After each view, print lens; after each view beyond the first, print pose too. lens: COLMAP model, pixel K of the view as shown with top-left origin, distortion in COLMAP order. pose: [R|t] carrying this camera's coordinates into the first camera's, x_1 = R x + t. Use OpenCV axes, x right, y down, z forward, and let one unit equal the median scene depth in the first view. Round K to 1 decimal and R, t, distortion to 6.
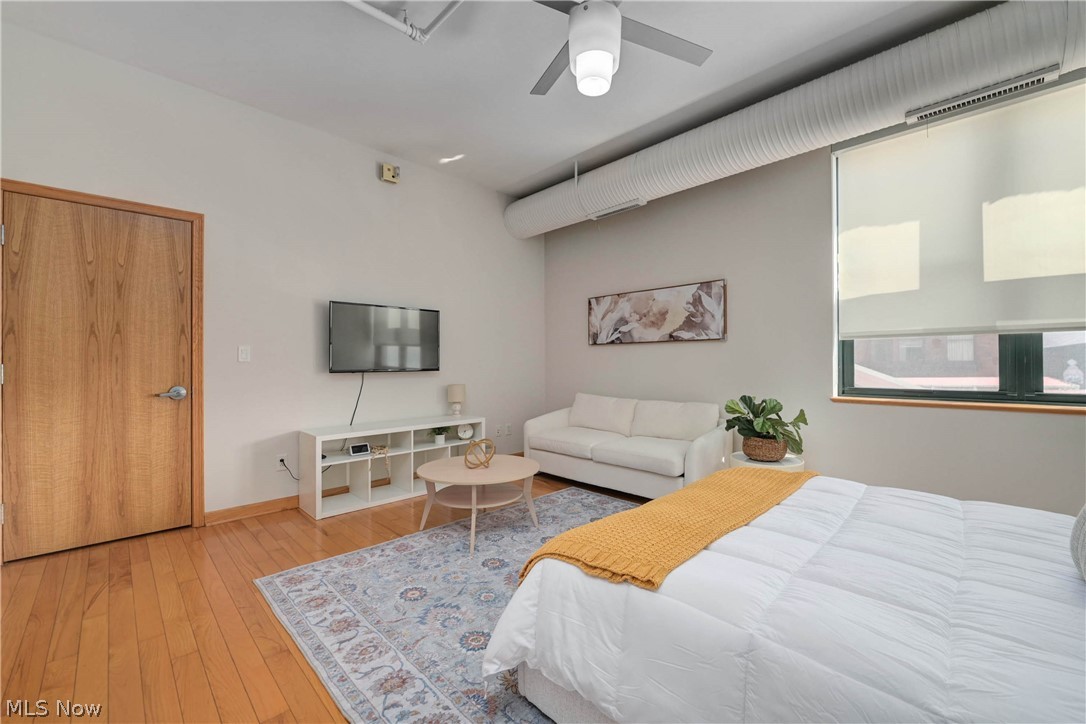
lens RADIAL K [[443.2, 0, 562.8], [0, 443.2, 360.5], [0, 0, 1]] dist [-0.006005, 0.000215]
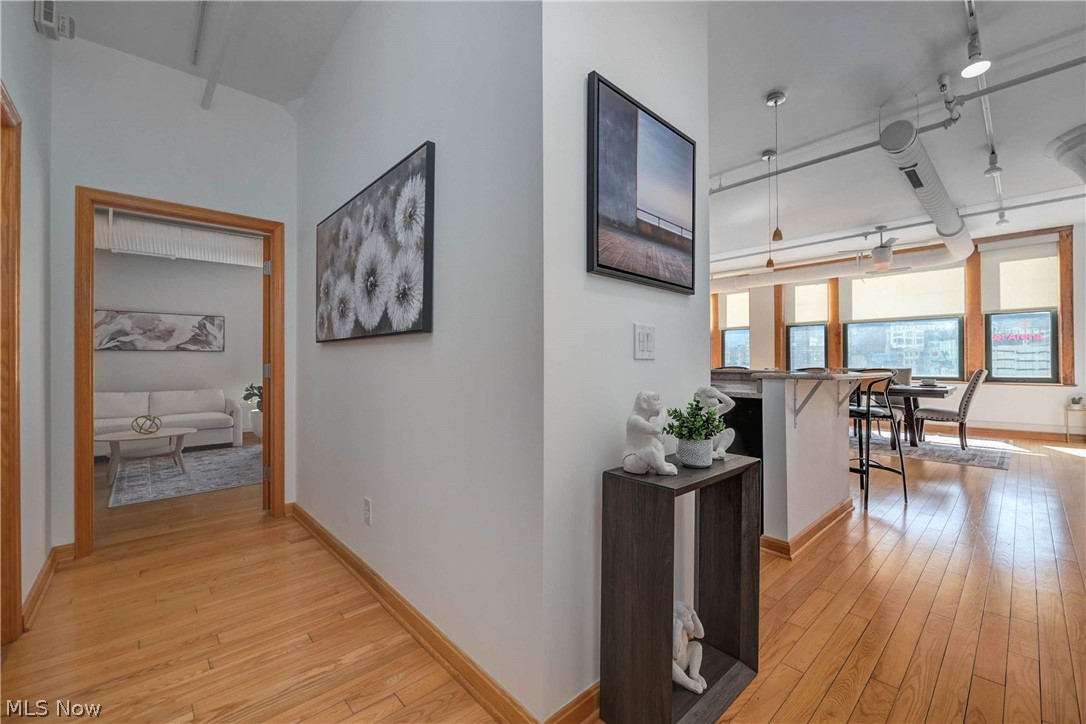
lens RADIAL K [[443.2, 0, 550.2], [0, 443.2, 362.0], [0, 0, 1]] dist [-0.006005, 0.000215]
pose [[0.046683, 0.006723, 0.998887, -1.232855], [0.000820, 0.999977, -0.006768, 0.005436], [-0.998909, 0.001135, 0.046676, -0.332019]]
